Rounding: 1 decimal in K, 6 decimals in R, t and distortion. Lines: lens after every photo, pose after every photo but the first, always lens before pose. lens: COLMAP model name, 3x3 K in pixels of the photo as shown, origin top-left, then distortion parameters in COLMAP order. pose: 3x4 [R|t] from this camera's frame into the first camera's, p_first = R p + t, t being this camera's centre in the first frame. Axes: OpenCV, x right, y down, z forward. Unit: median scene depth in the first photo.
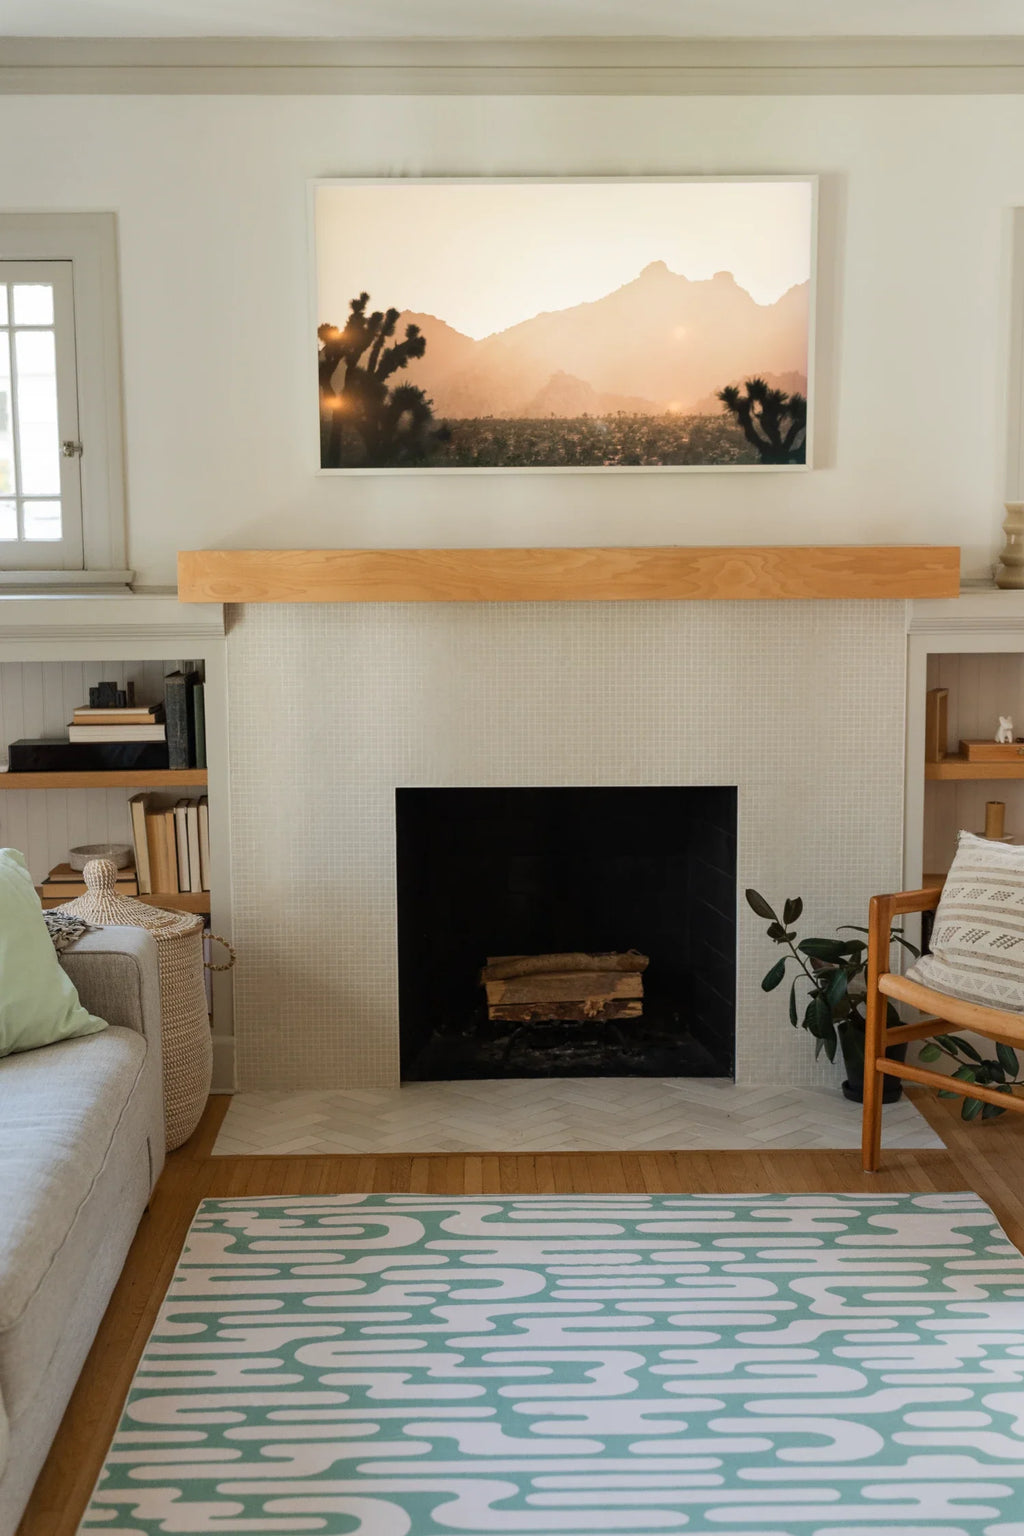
lens RADIAL K [[1898.8, 0, 521.3], [0, 1898.8, 766.7], [0, 0, 1]] dist [0.031599, 0.000000]
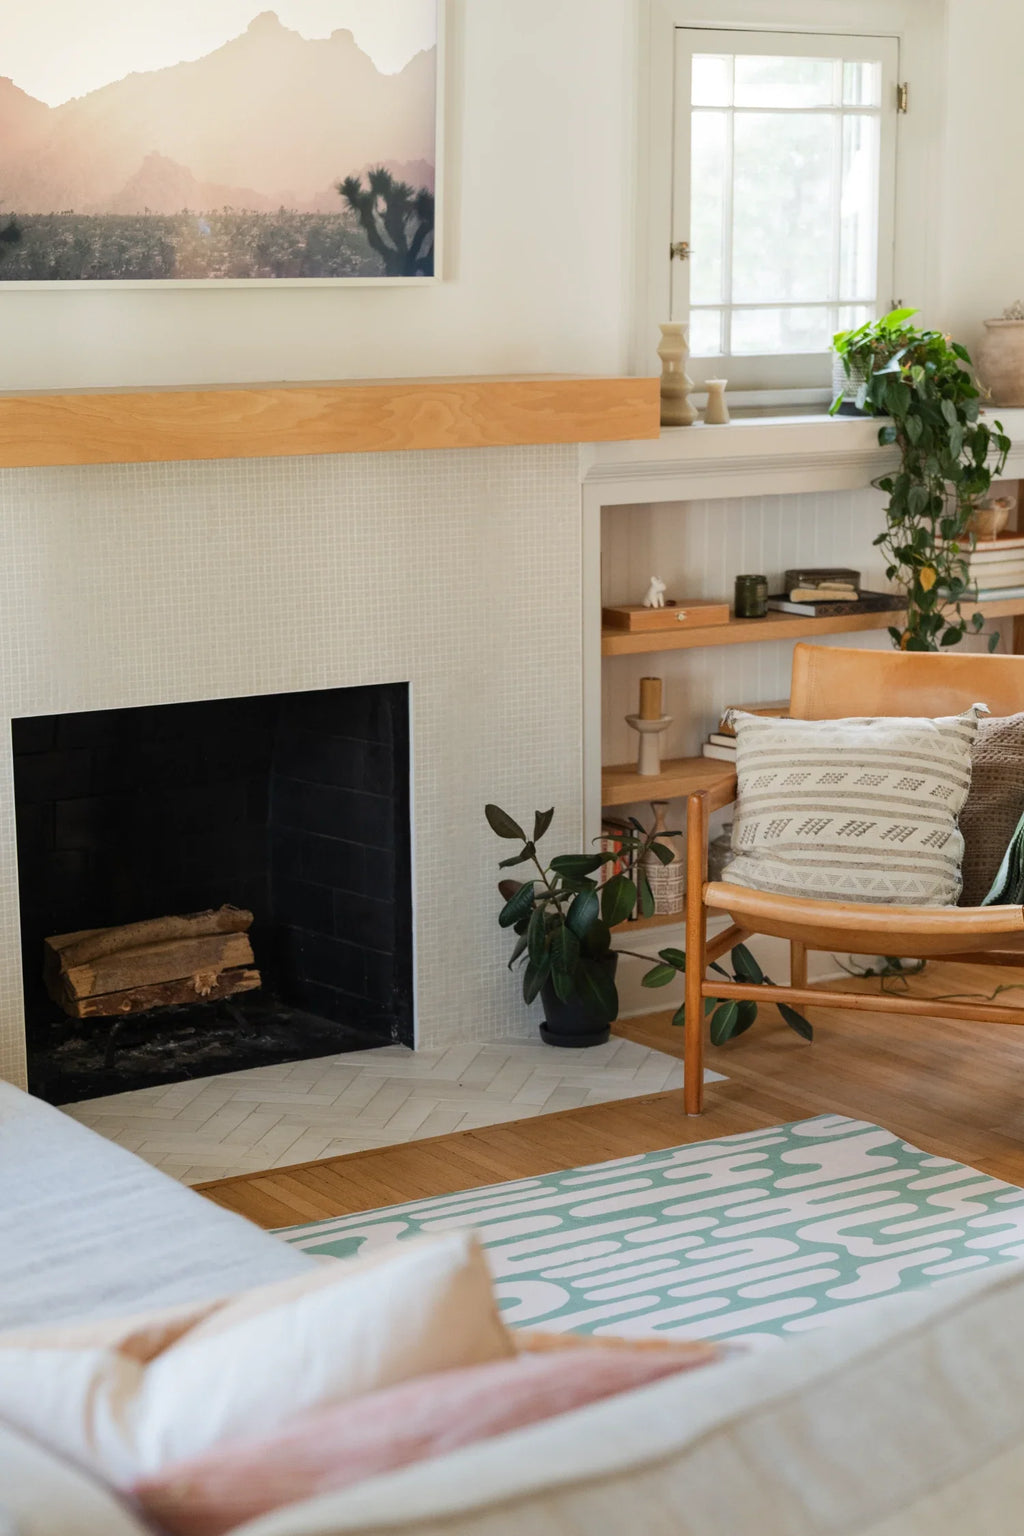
lens RADIAL K [[2582.8, 0, 522.3], [0, 2582.8, 778.6], [0, 0, 1]] dist [0.045123, 0.000000]
pose [[0.866275, -0.095595, 0.490335, -0.387782], [0.071731, 0.995152, 0.067286, -0.019217], [-0.494390, -0.023116, 0.868933, 0.026205]]
